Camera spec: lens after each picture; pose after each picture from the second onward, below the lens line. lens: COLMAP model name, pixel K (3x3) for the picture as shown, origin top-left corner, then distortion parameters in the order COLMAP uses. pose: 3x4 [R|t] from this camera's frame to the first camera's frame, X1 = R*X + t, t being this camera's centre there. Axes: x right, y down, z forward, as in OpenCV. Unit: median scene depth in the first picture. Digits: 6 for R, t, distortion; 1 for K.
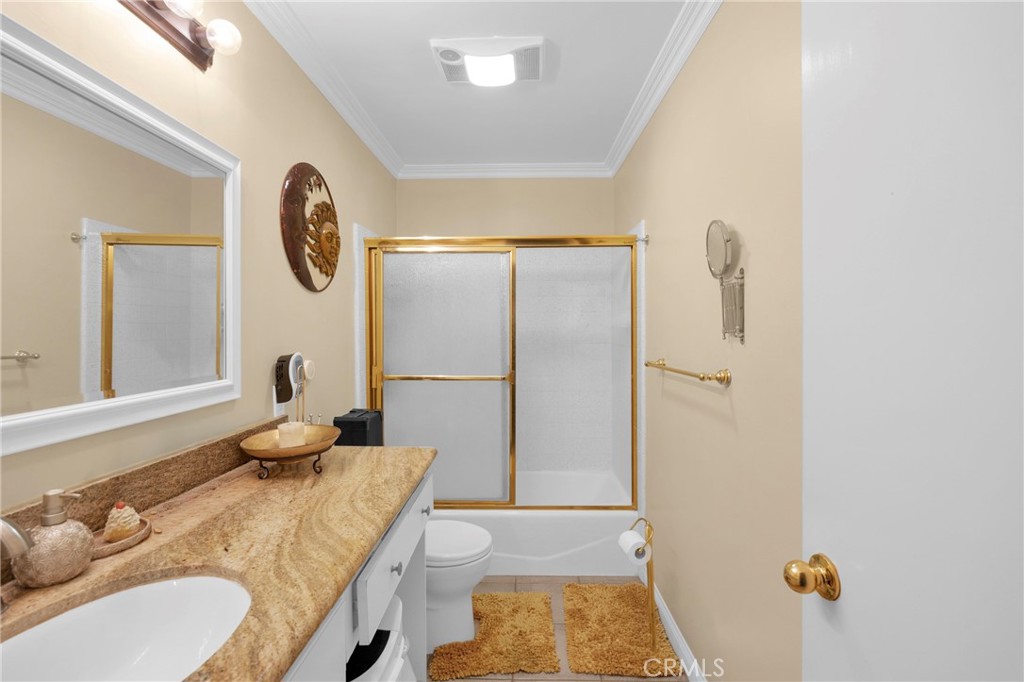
lens RADIAL K [[459.7, 0, 520.9], [0, 459.7, 336.1], [0, 0, 1]] dist [-0.009270, 0.001301]
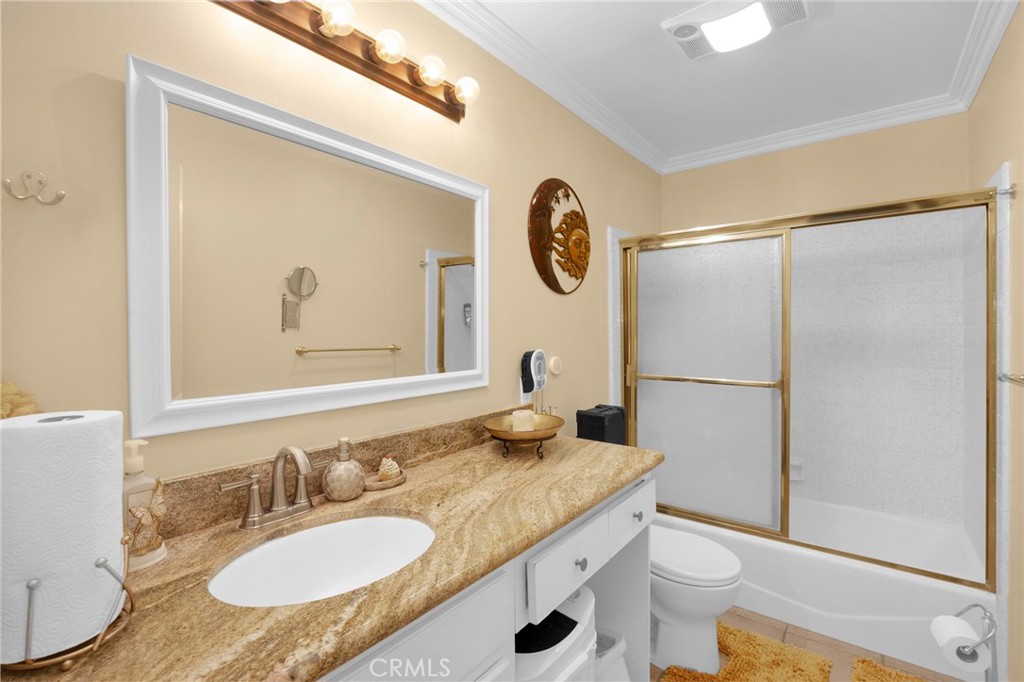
lens RADIAL K [[459.7, 0, 519.7], [0, 459.7, 335.9], [0, 0, 1]] dist [-0.009270, 0.001301]
pose [[0.801609, 0.003718, -0.597837, 0.124117], [-0.003247, 0.999993, 0.001865, 0.001210], [0.597840, 0.000446, 0.801615, 0.057652]]
